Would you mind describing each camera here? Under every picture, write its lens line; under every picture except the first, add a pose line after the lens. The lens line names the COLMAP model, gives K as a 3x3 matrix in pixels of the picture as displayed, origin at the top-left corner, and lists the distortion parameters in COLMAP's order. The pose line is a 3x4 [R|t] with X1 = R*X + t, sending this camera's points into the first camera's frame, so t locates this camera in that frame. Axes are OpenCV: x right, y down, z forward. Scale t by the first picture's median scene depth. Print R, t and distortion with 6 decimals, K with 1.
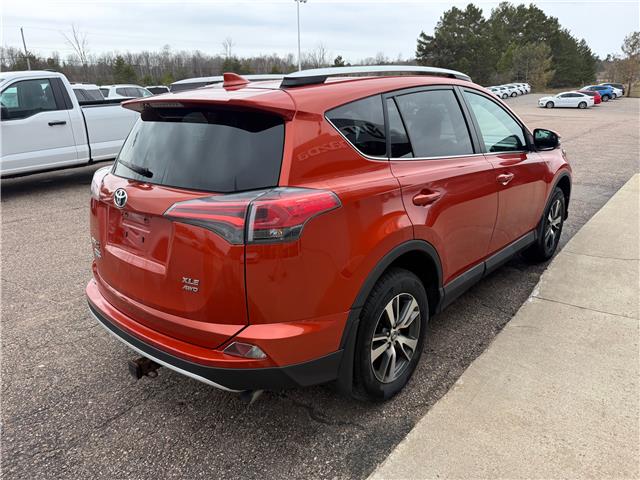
lens RADIAL K [[450.3, 0, 324.7], [0, 450.3, 244.6], [0, 0, 1]] dist [0.043830, -0.059138]
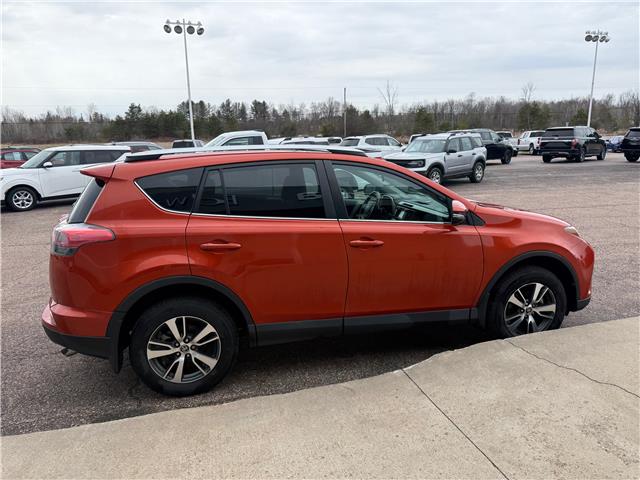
lens RADIAL K [[450.3, 0, 325.2], [0, 450.3, 239.3], [0, 0, 1]] dist [0.043830, -0.059138]
pose [[0.814779, 0.127219, -0.565642, 0.755754], [-0.183500, 0.982059, -0.043446, -0.078643], [0.549967, 0.139194, 0.823506, 0.068810]]
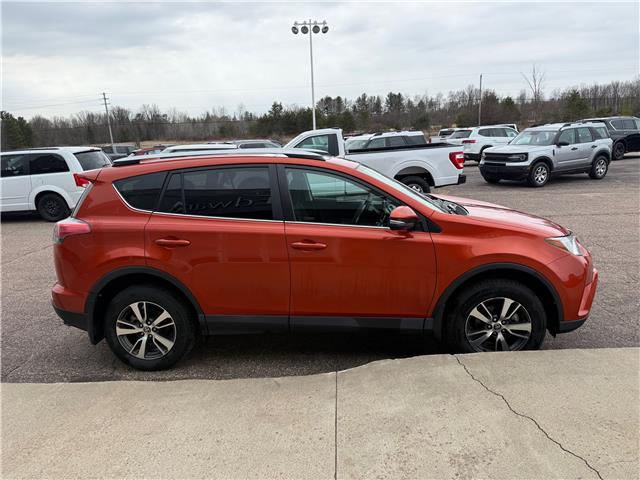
lens RADIAL K [[450.3, 0, 323.9], [0, 450.3, 240.4], [0, 0, 1]] dist [0.043830, -0.059138]
pose [[0.612386, 0.170251, -0.772009, 1.036327], [-0.227710, 0.973136, 0.033977, -0.171342], [0.757054, 0.154987, 0.634703, 0.286670]]
